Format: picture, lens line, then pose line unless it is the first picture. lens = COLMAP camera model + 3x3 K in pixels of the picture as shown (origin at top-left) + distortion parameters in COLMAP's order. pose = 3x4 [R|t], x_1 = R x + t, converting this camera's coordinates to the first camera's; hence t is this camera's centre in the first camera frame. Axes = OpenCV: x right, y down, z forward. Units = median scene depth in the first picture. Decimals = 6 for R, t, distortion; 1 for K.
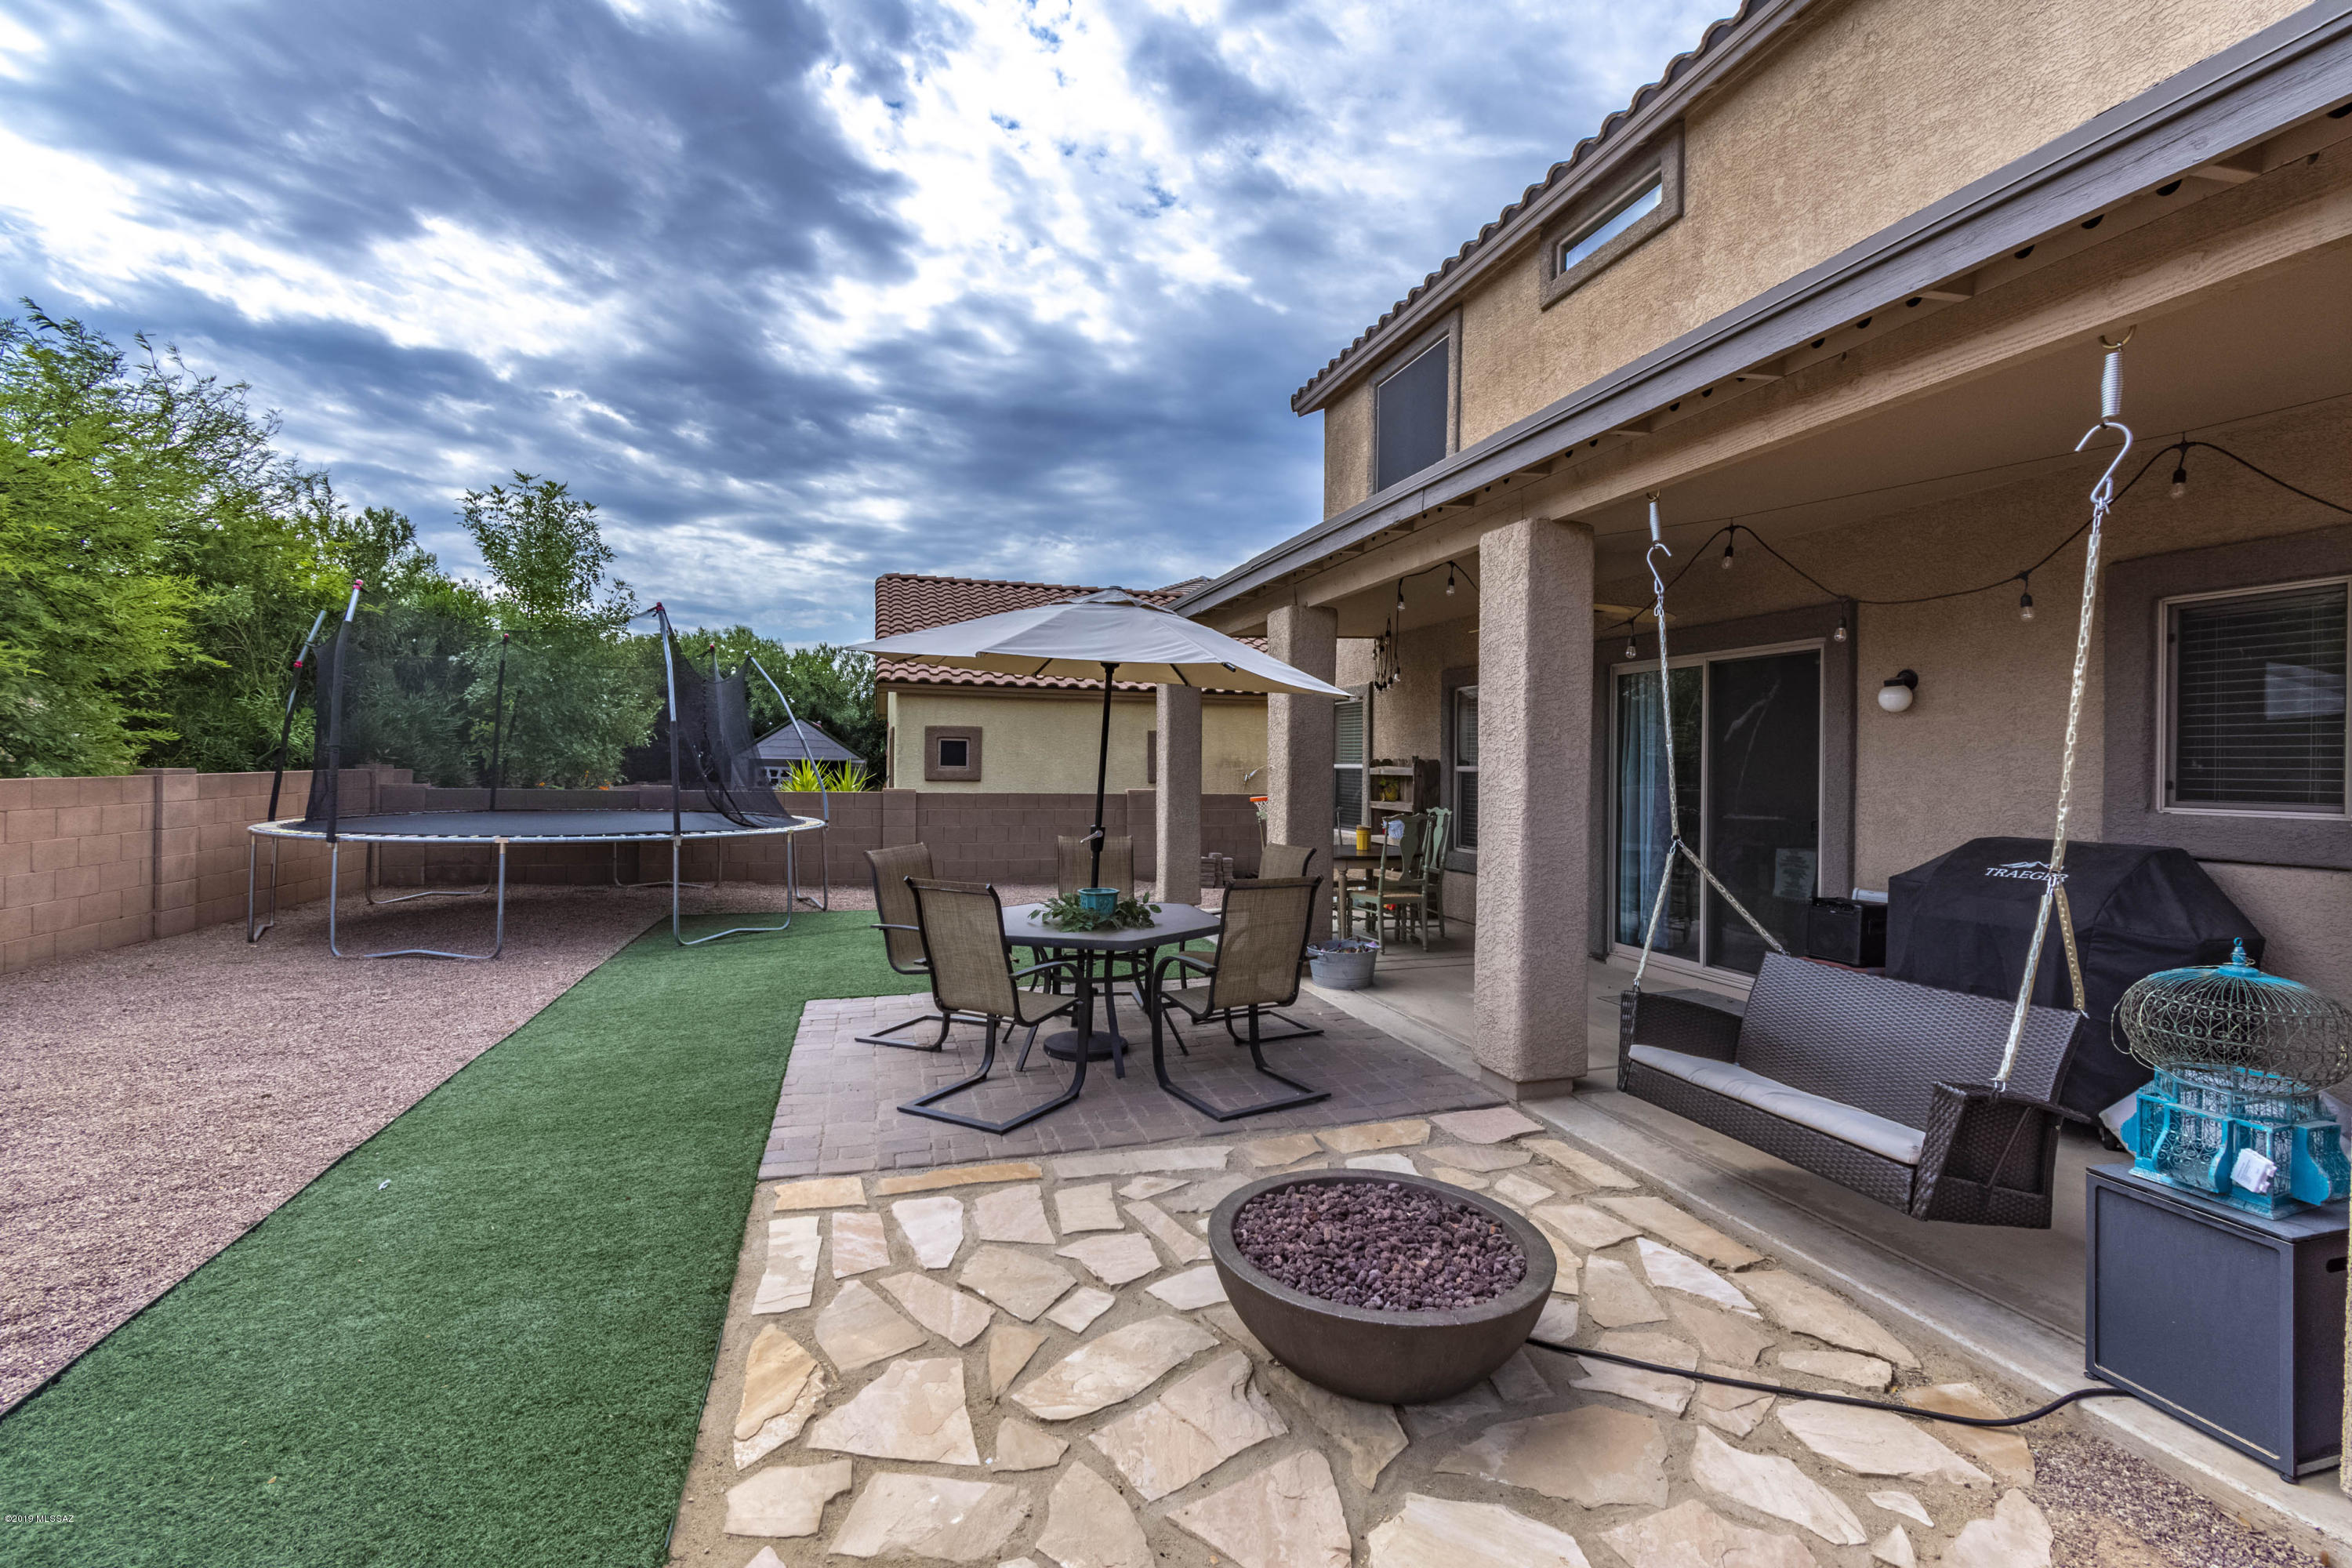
lens RADIAL K [[1030.1, 0, 1183.1], [0, 1030.1, 767.7], [0, 0, 1]] dist [0.015017, -0.005330]
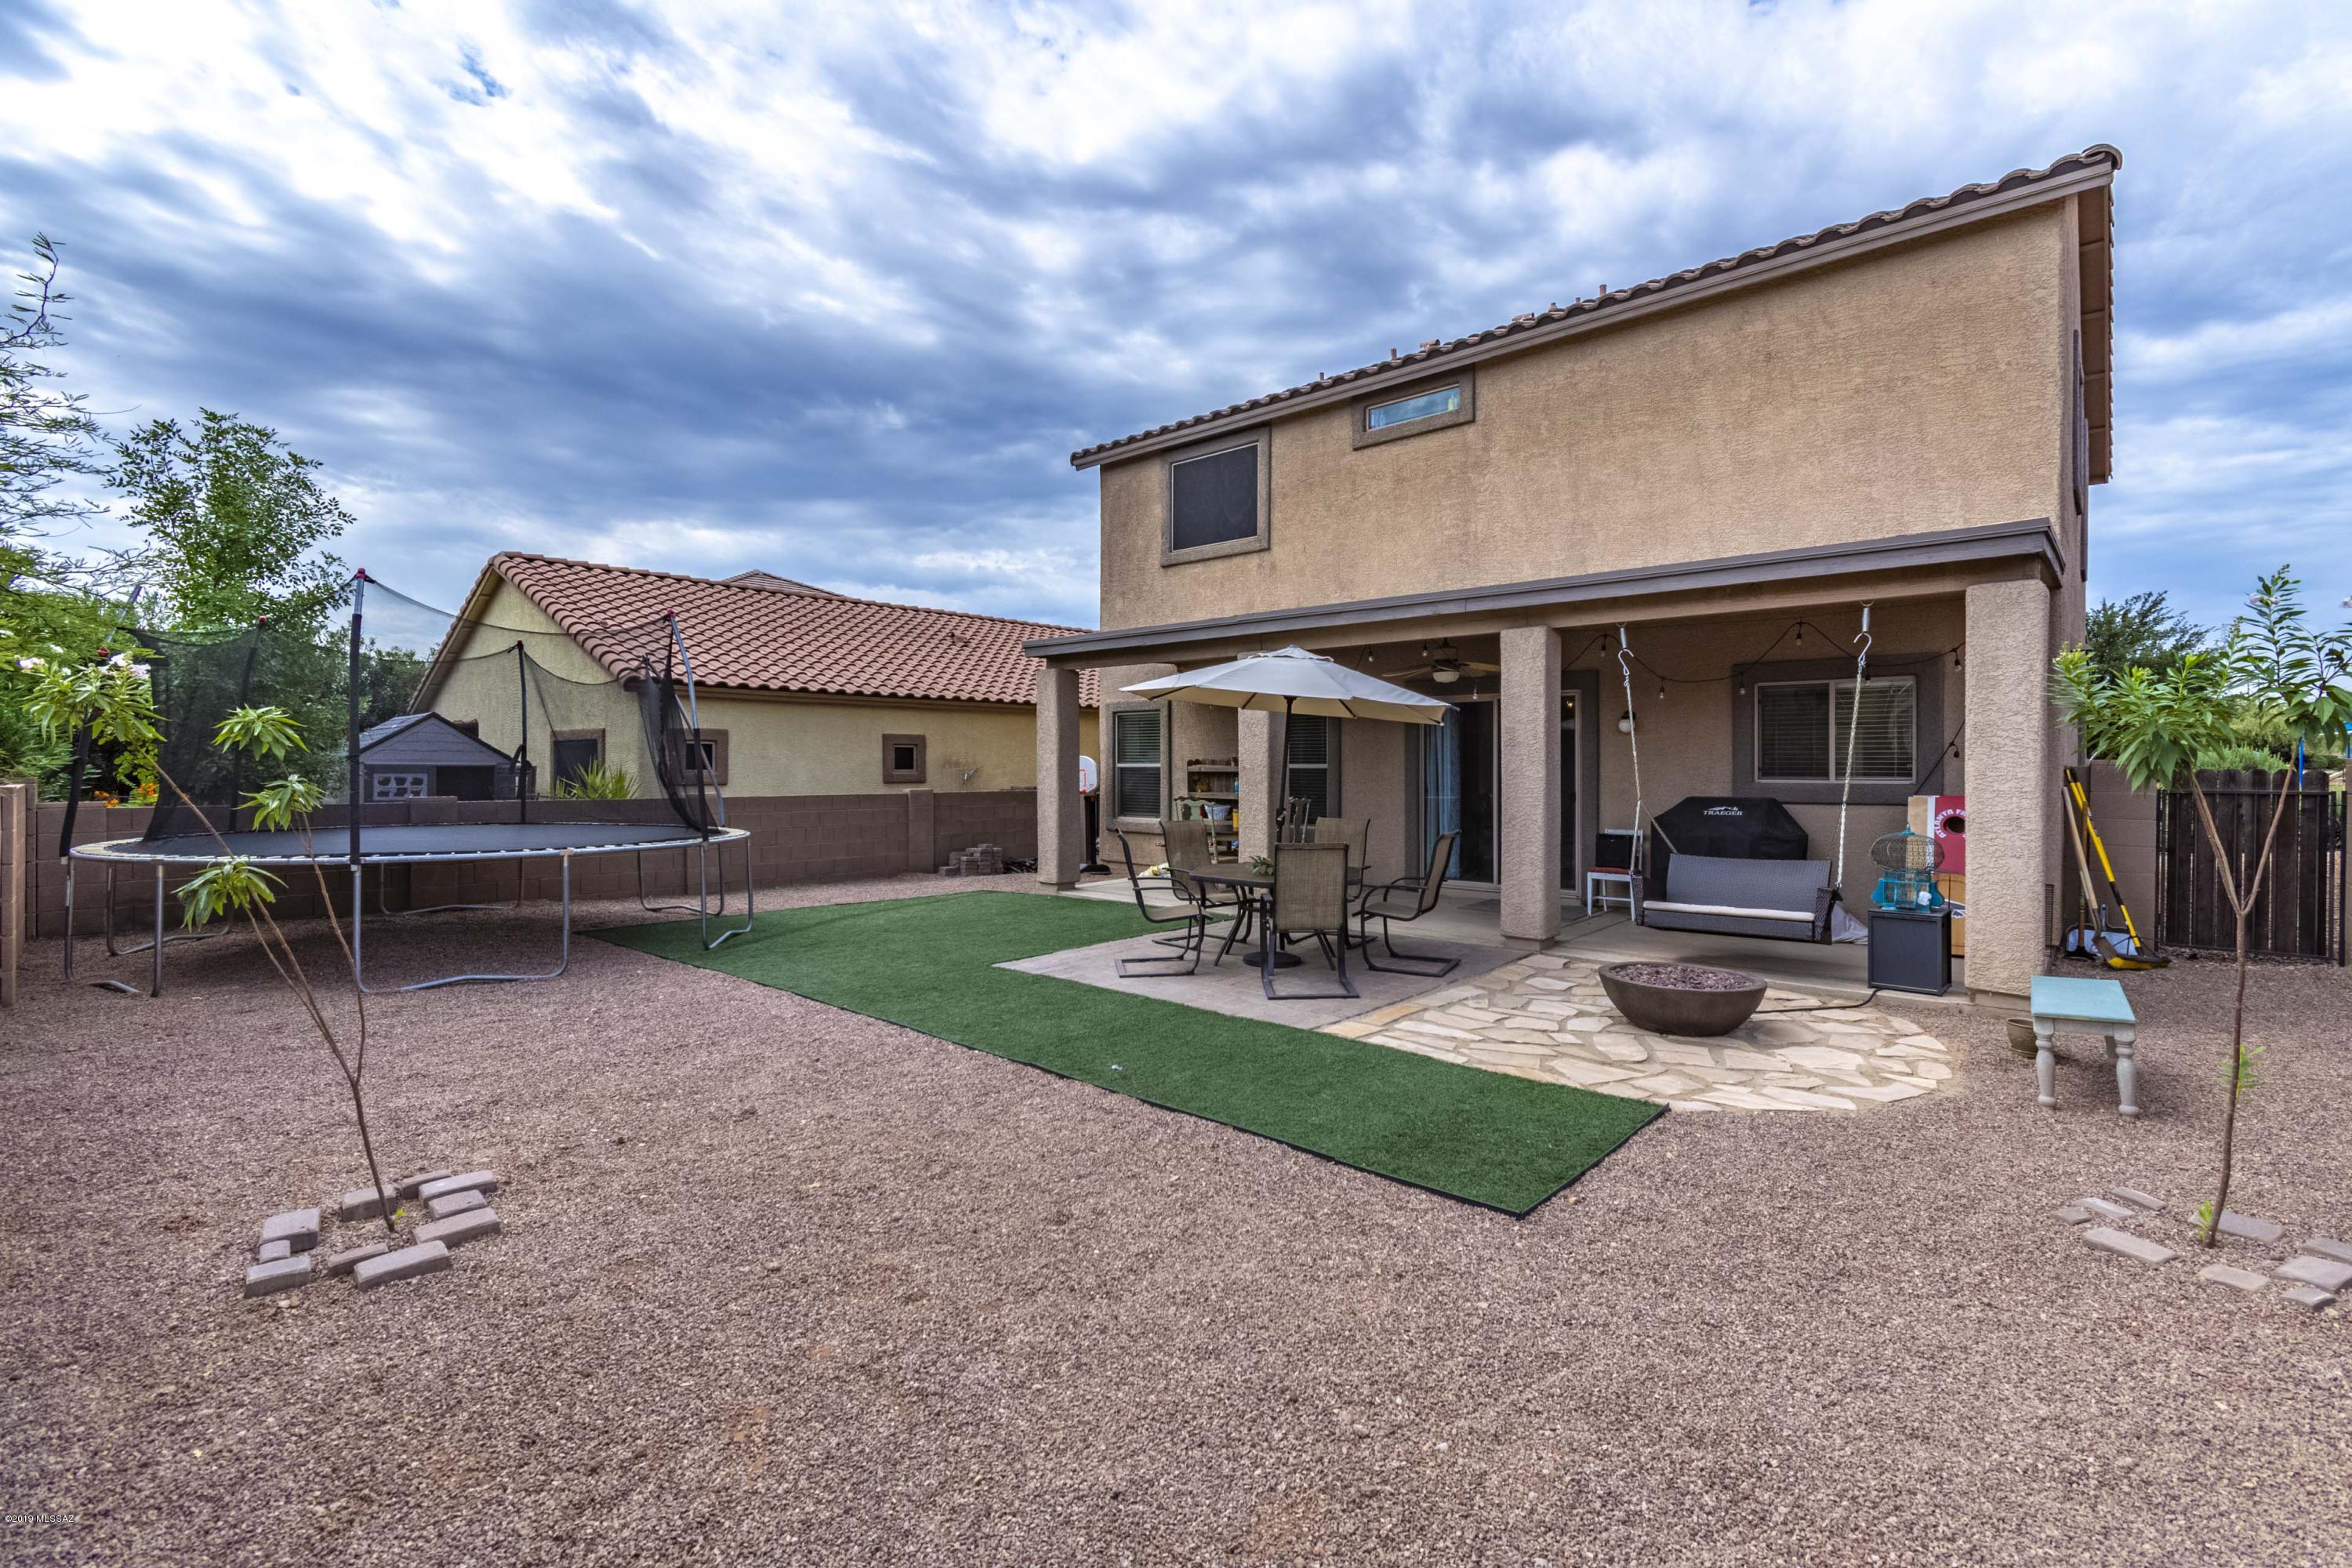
lens RADIAL K [[1028.9, 0, 1175.5], [0, 1028.9, 777.9], [0, 0, 1]] dist [0.002929, -0.003613]
pose [[0.855517, -0.018336, 0.517450, -0.744436], [0.011918, 0.999805, 0.015723, -0.008795], [-0.517637, -0.007284, 0.855569, -0.130987]]
